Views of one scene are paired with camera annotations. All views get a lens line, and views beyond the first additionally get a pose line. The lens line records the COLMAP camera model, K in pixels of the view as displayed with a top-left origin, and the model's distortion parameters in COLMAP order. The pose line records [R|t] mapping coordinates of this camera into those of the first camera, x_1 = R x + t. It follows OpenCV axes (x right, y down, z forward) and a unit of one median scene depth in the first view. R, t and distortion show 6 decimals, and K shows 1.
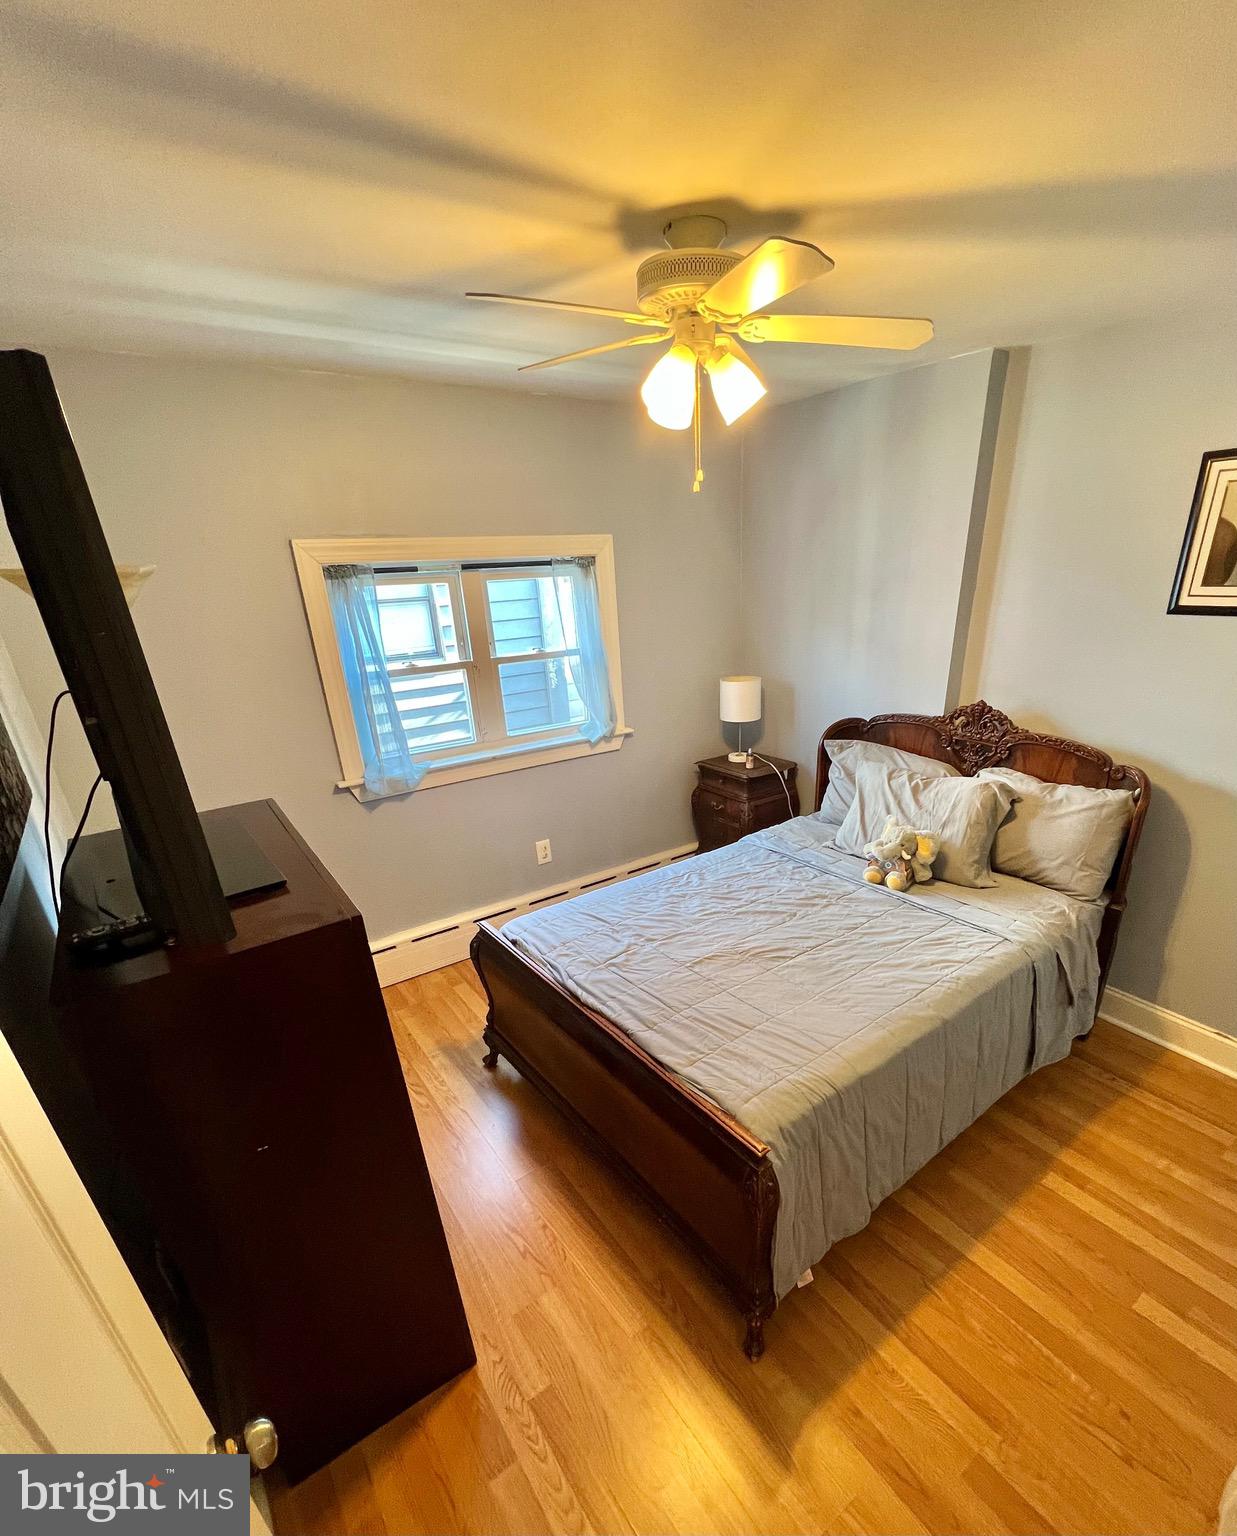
lens RADIAL K [[749.8, 0, 620.8], [0, 749.8, 889.0], [0, 0, 1]] dist [0.001341, -0.000336]
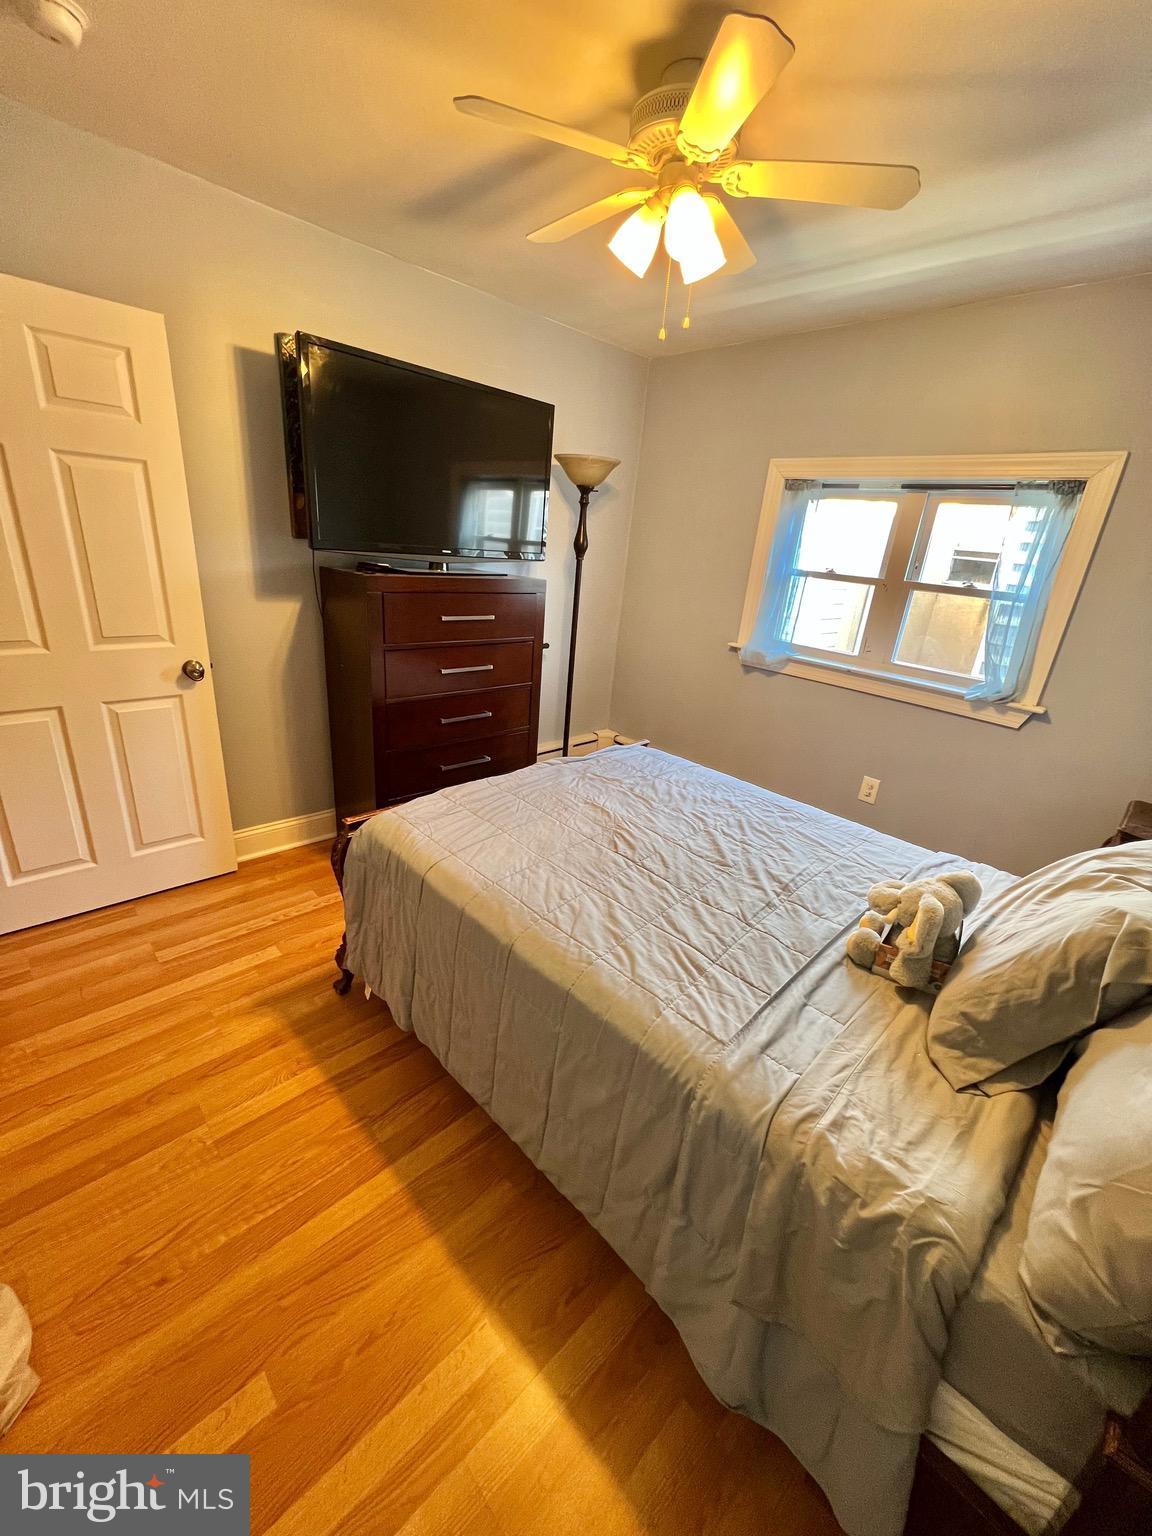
lens RADIAL K [[609.1, 0, 584.4], [0, 609.1, 765.7], [0, 0, 1]] dist [-0.001790, -0.000130]
pose [[0.116084, 0.387567, -0.914503, 0.755200], [-0.494759, 0.820931, 0.285108, -0.160270], [0.861242, 0.419362, 0.287050, 0.638089]]
